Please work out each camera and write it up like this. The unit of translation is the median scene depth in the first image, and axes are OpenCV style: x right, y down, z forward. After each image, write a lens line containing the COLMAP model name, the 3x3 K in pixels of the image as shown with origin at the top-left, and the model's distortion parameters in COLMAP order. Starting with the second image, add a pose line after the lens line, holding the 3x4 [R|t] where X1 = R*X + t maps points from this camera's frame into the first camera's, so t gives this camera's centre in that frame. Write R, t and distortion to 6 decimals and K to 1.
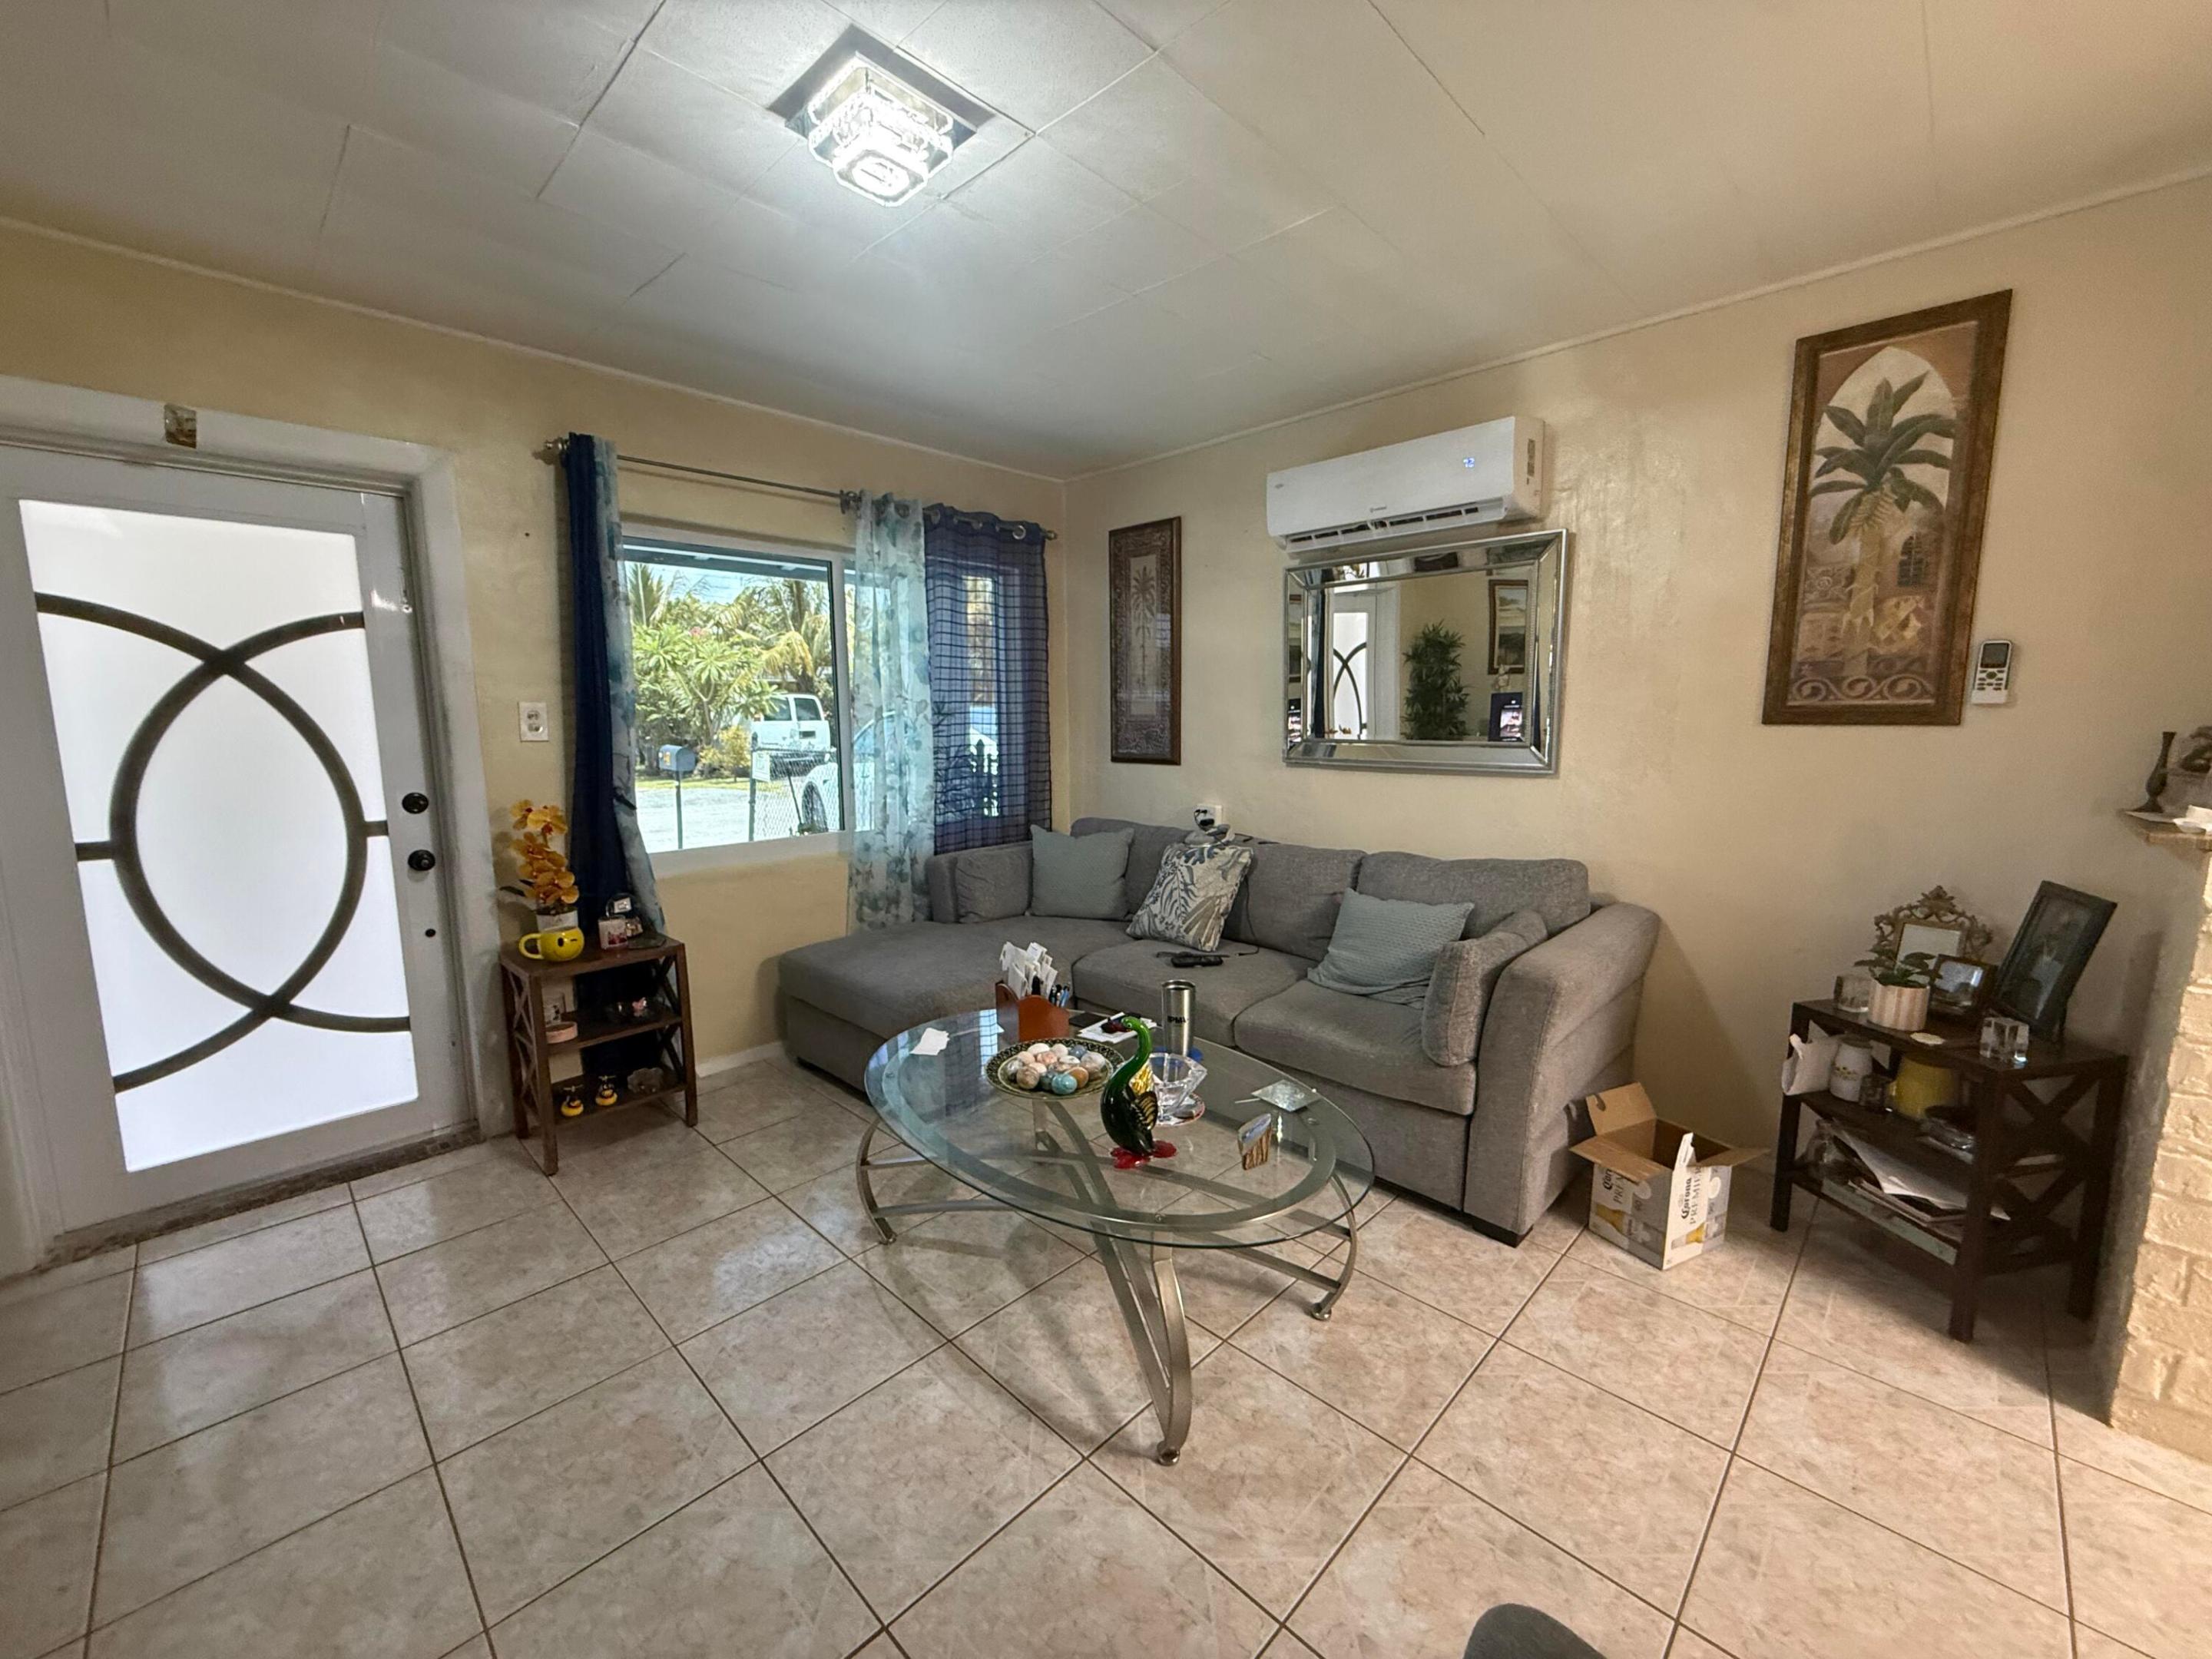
lens RADIAL K [[884.4, 0, 1101.5], [0, 884.4, 827.1], [0, 0, 1]] dist [0.000248, 0.000147]
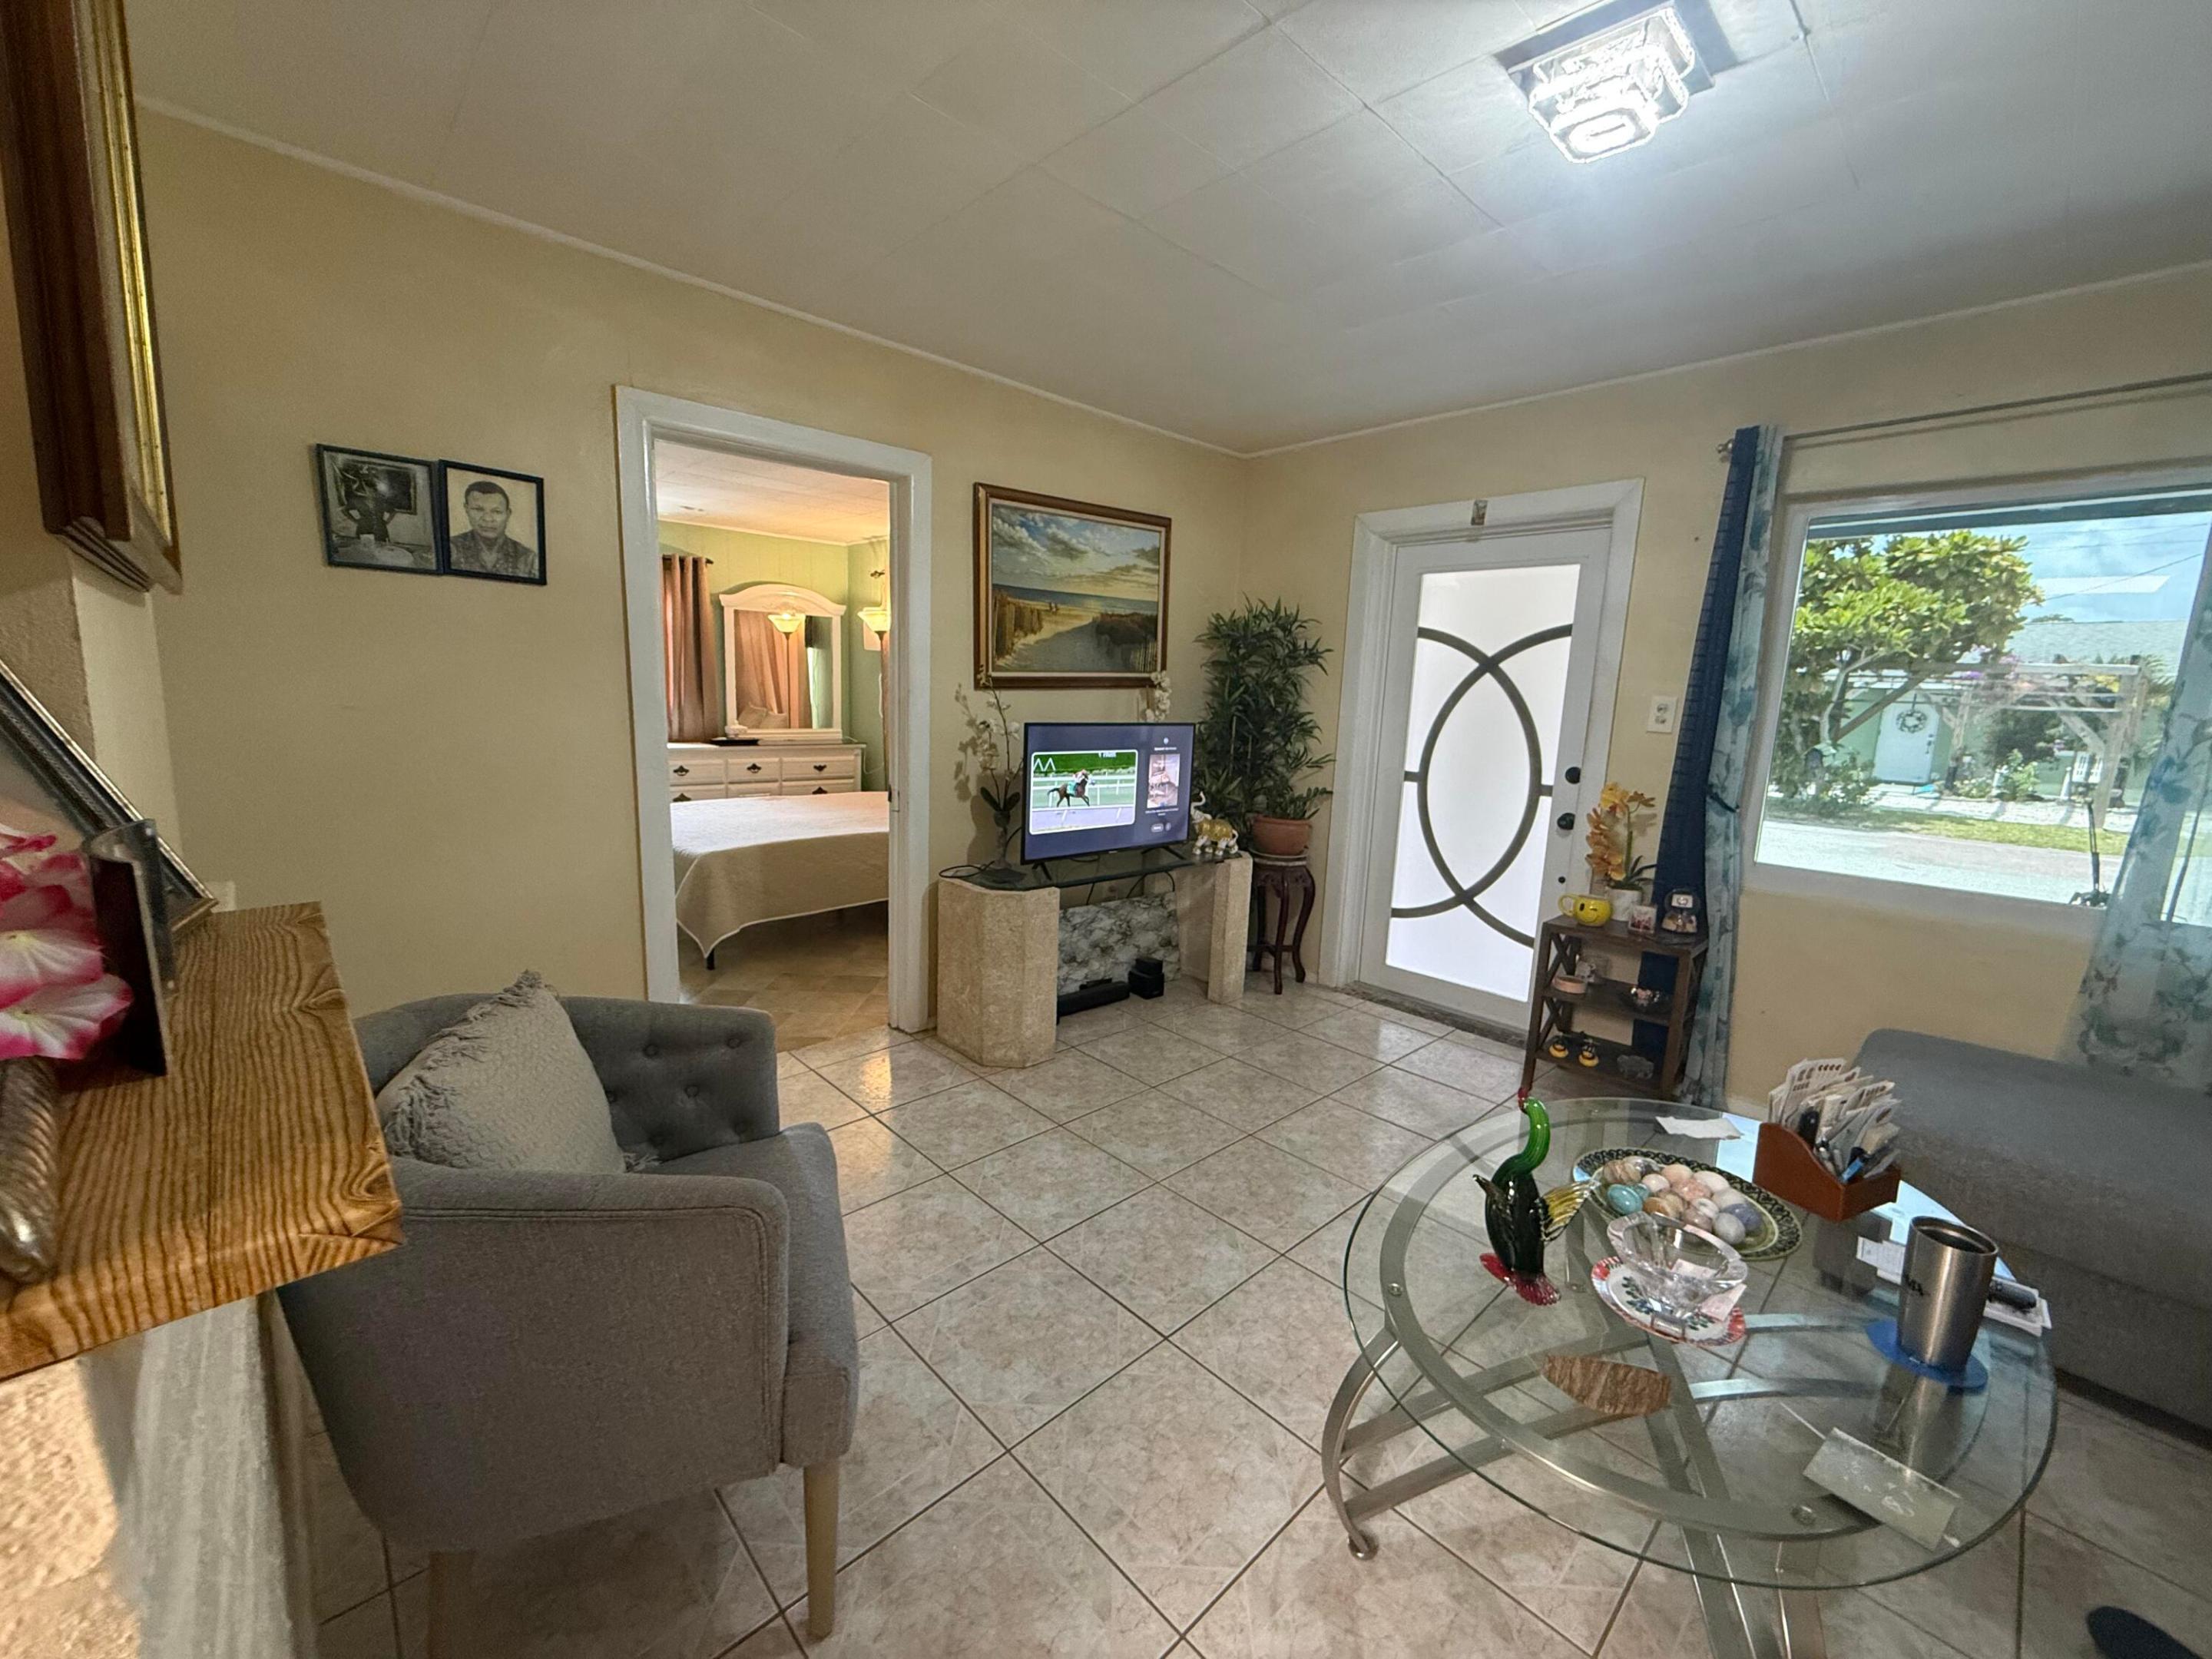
lens RADIAL K [[884.4, 0, 1101.4], [0, 884.4, 825.2], [0, 0, 1]] dist [0.000248, 0.000147]
pose [[-0.034328, 0.162033, -0.986188, 0.540763], [-0.167452, 0.971888, 0.165512, -0.059410], [0.985282, 0.170821, -0.006231, 0.404396]]
